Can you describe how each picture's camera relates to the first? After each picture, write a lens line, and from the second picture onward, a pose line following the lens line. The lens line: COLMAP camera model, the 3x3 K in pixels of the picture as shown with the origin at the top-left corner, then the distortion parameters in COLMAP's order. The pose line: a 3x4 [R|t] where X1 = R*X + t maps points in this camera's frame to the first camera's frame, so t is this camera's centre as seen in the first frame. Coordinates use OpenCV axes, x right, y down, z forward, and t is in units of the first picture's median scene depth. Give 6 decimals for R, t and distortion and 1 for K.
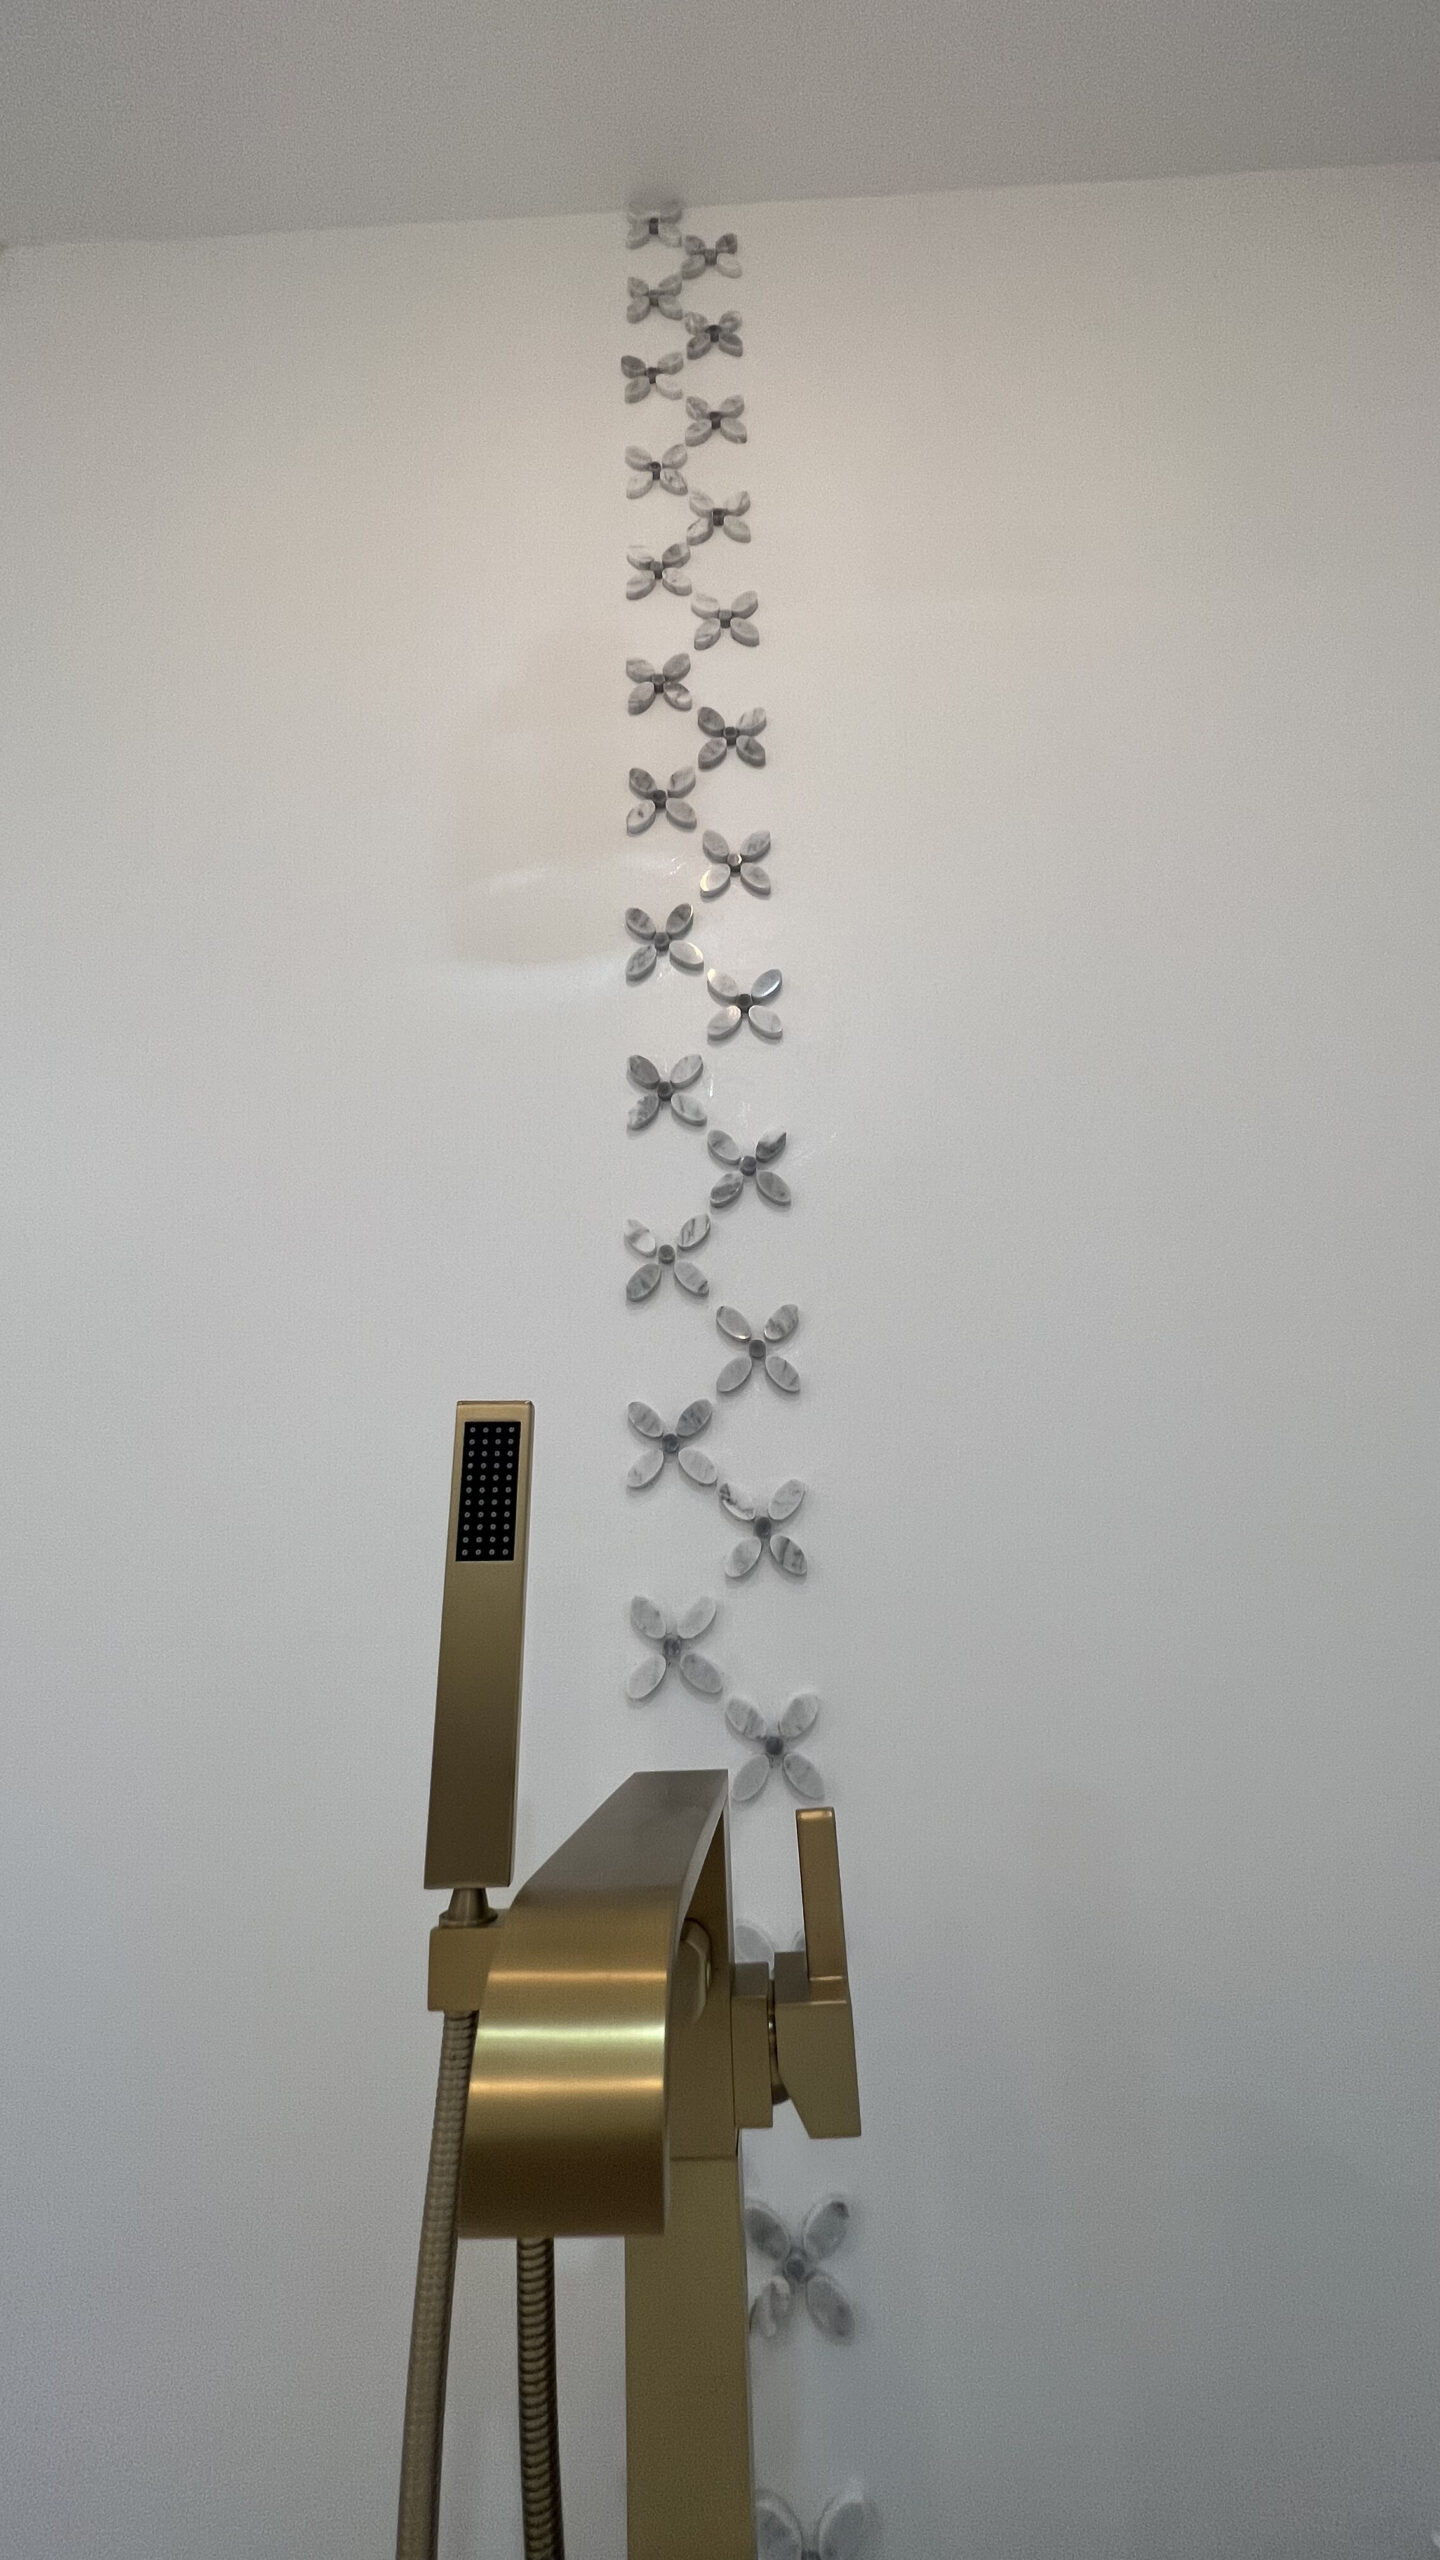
lens RADIAL K [[1022.5, 0, 715.0], [0, 1022.5, 1292.6], [0, 0, 1]] dist [0.000154, 0.000482]
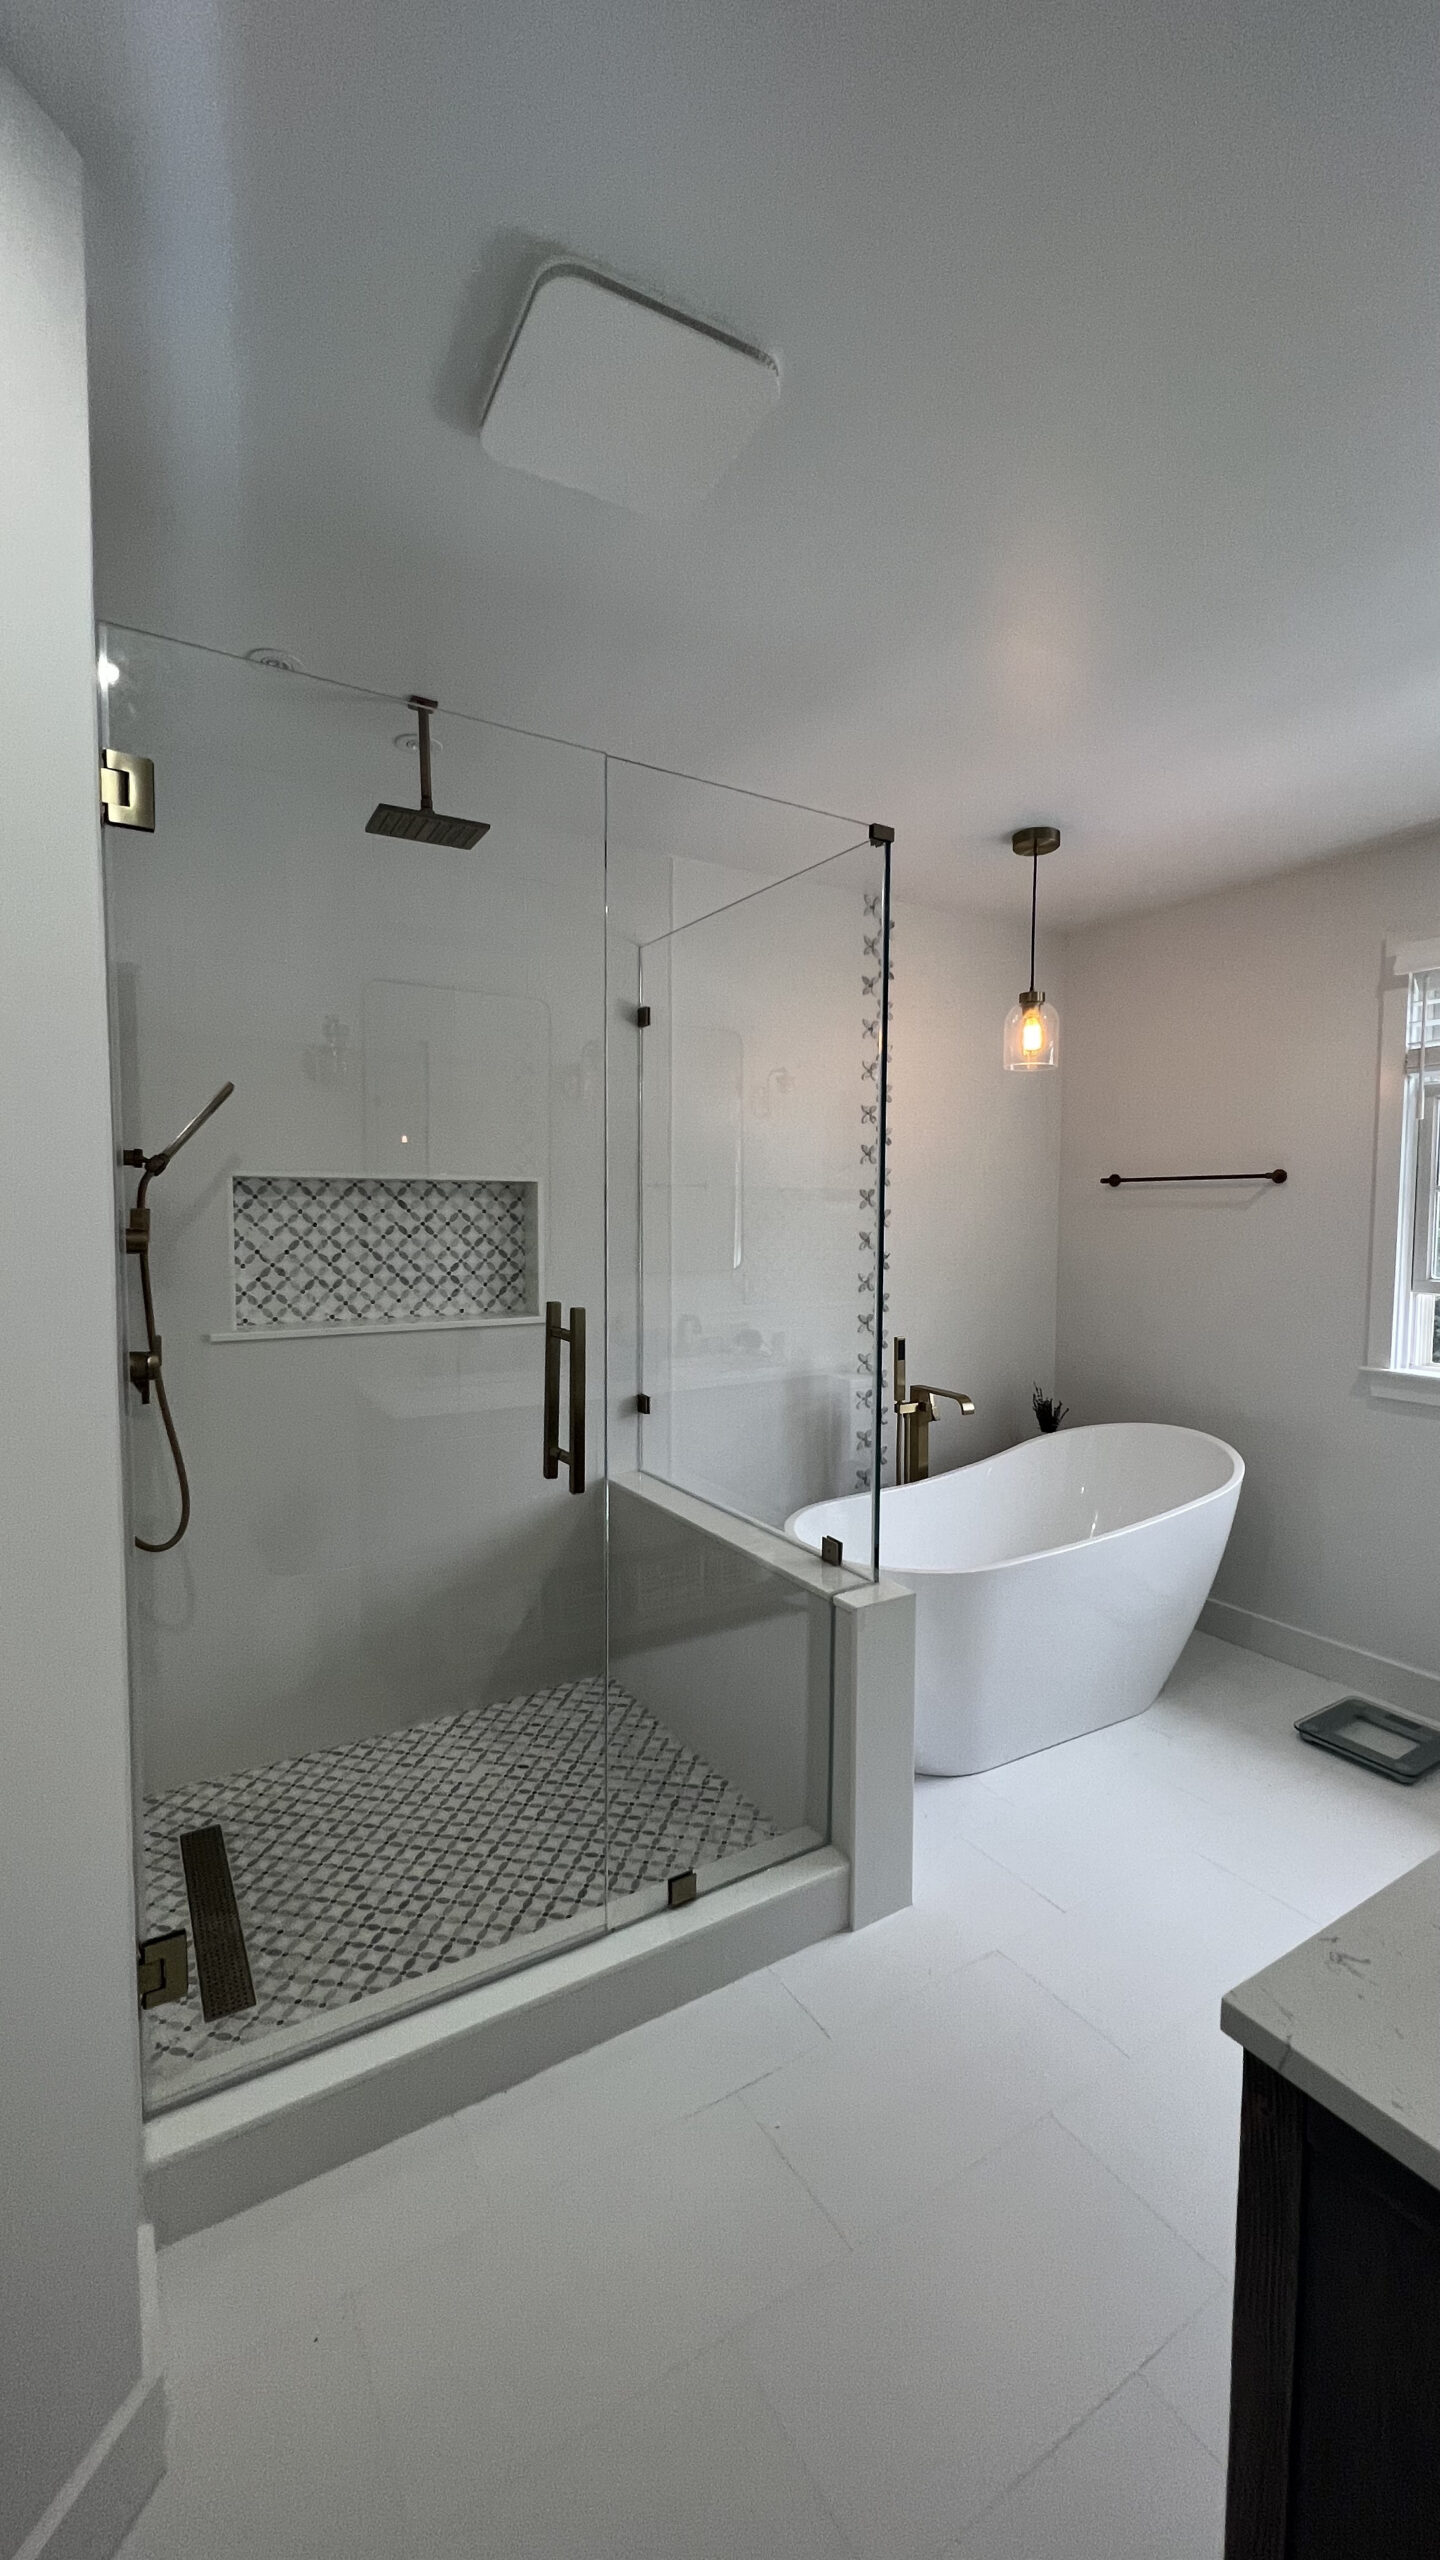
lens RADIAL K [[1022.5, 0, 726.4], [0, 1022.5, 1270.1], [0, 0, 1]] dist [0.000154, 0.000482]
pose [[0.835807, -0.001090, 0.549022, -3.126740], [-0.194095, 0.934836, 0.297338, -1.338833], [-0.513569, -0.355079, 0.781131, -2.248362]]
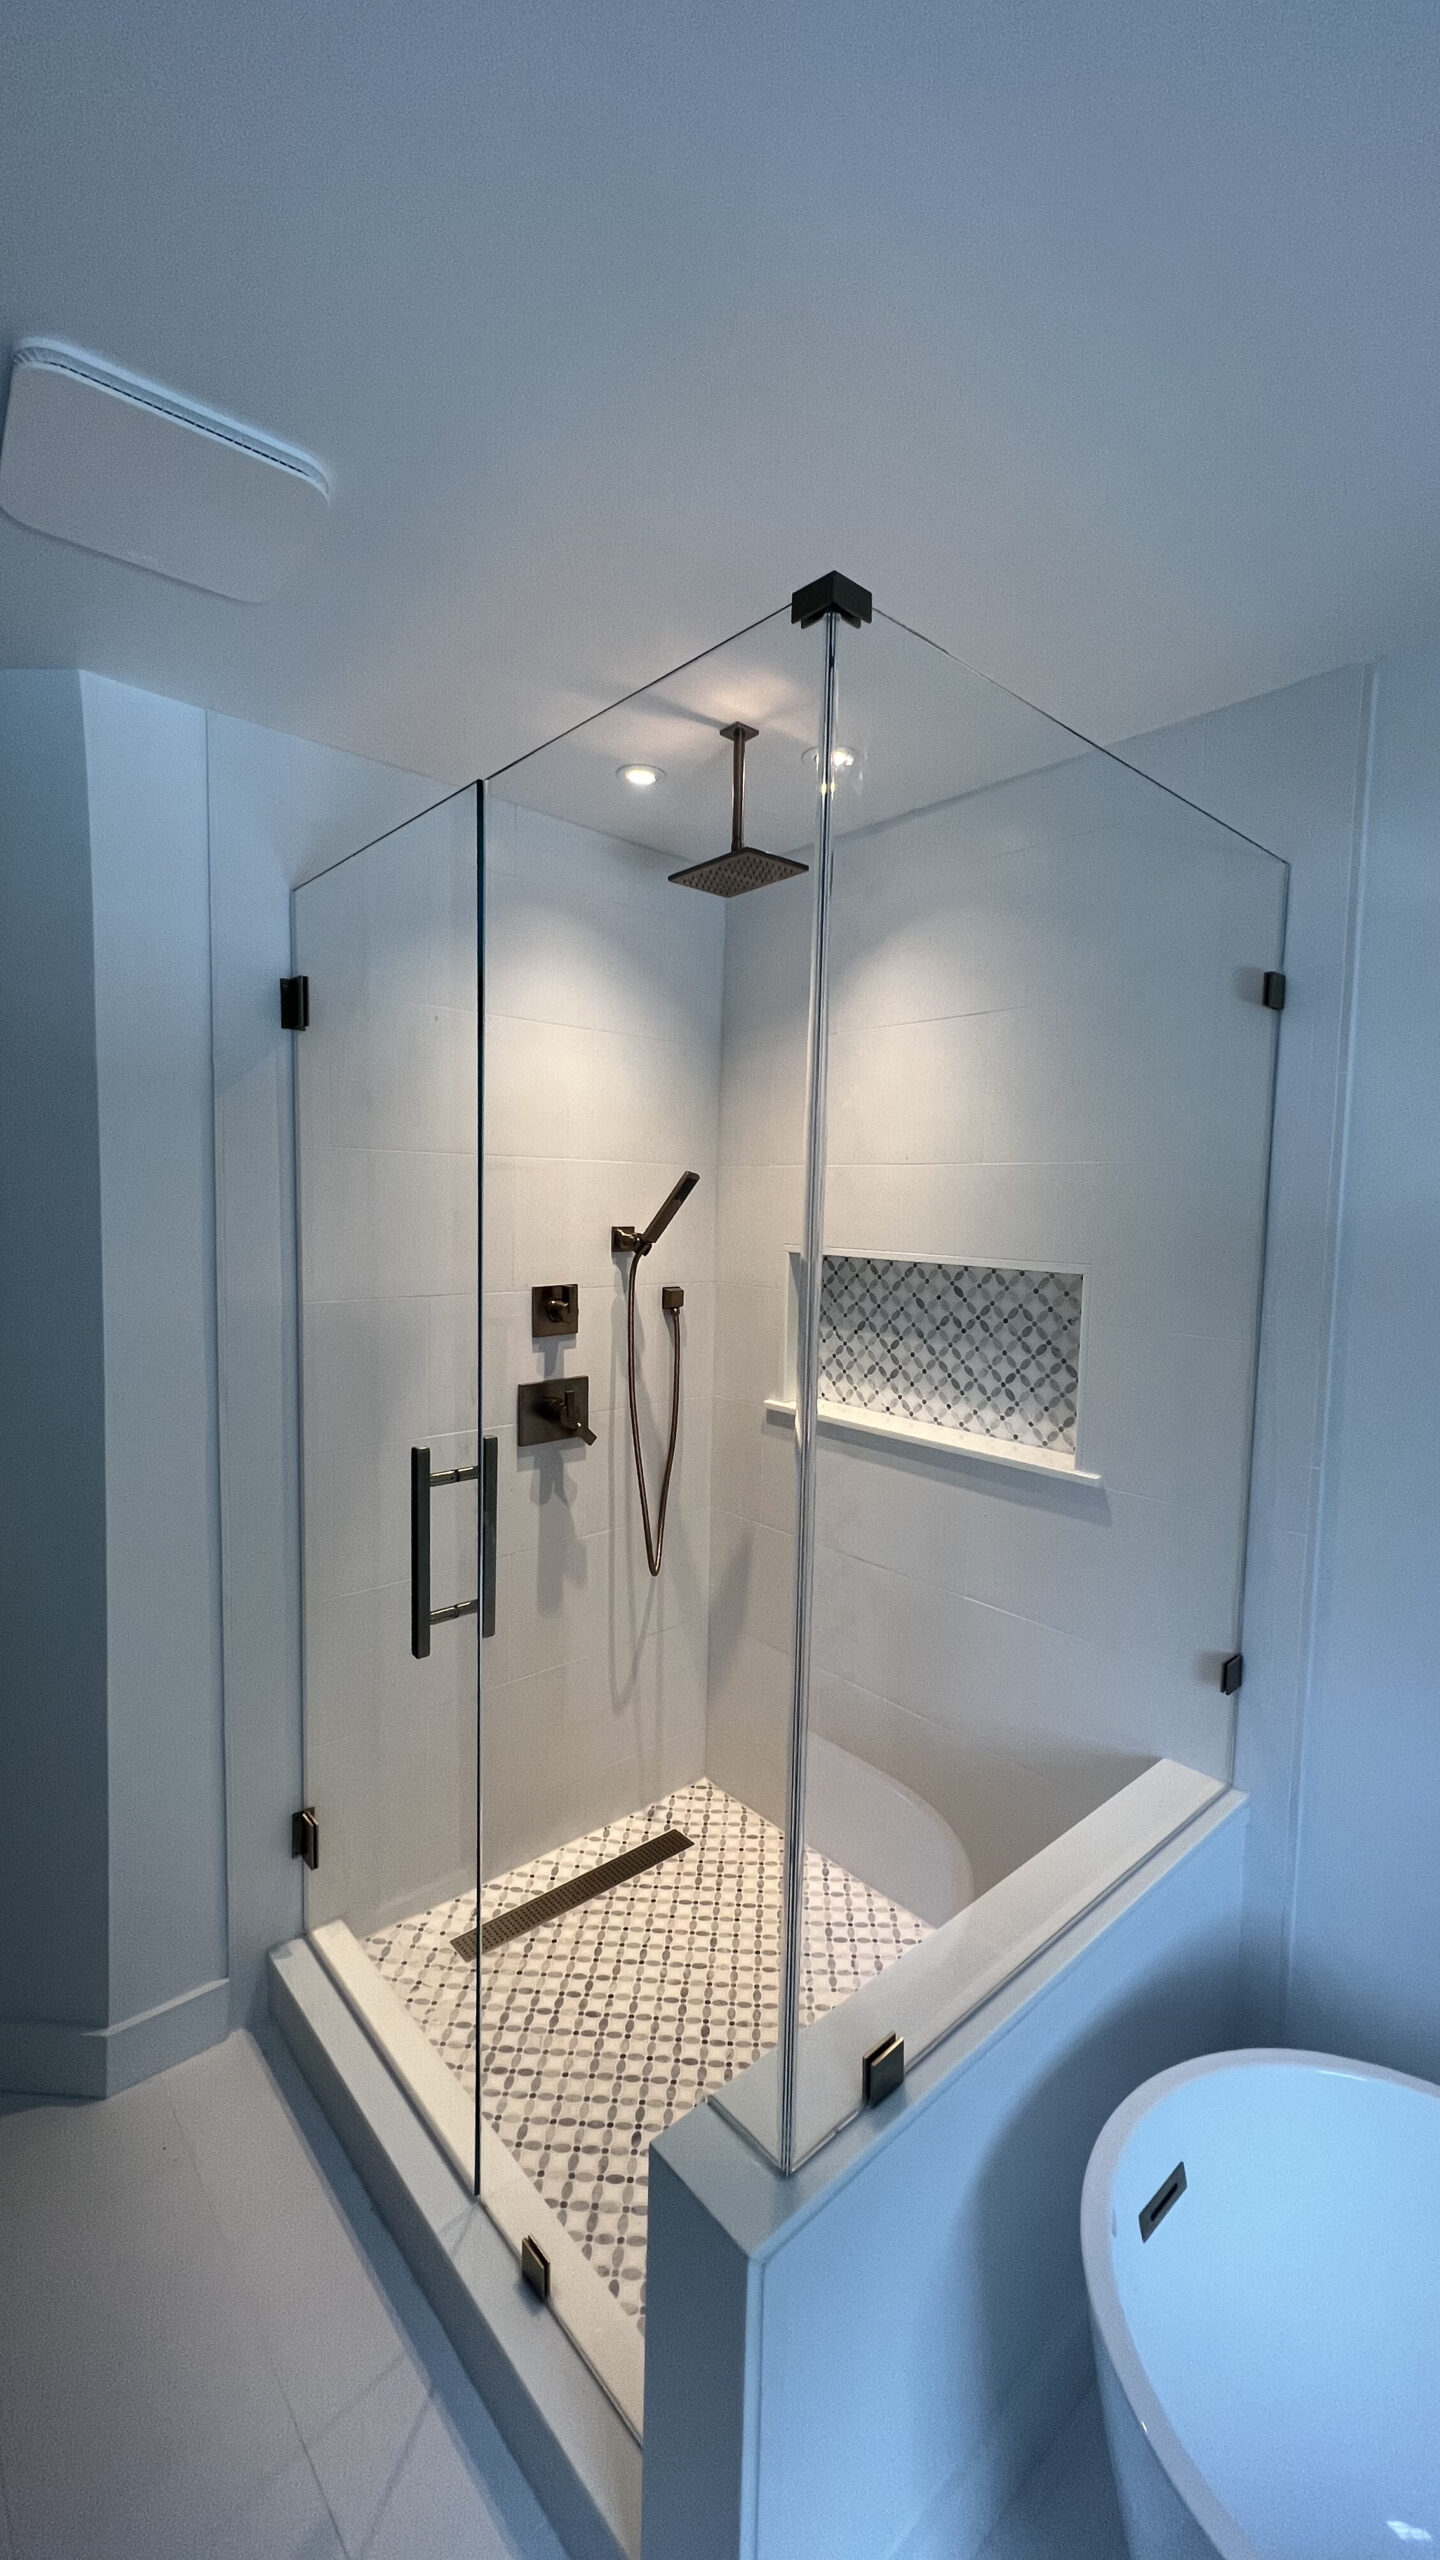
lens RADIAL K [[1023.2, 0, 719.1], [0, 1023.2, 1273.5], [0, 0, 1]] dist [-0.003633, 0.000300]
pose [[0.681720, 0.096213, -0.725259, -0.410565], [0.186563, 0.935681, 0.299491, -1.323666], [0.707426, -0.339476, 0.619923, -1.053282]]
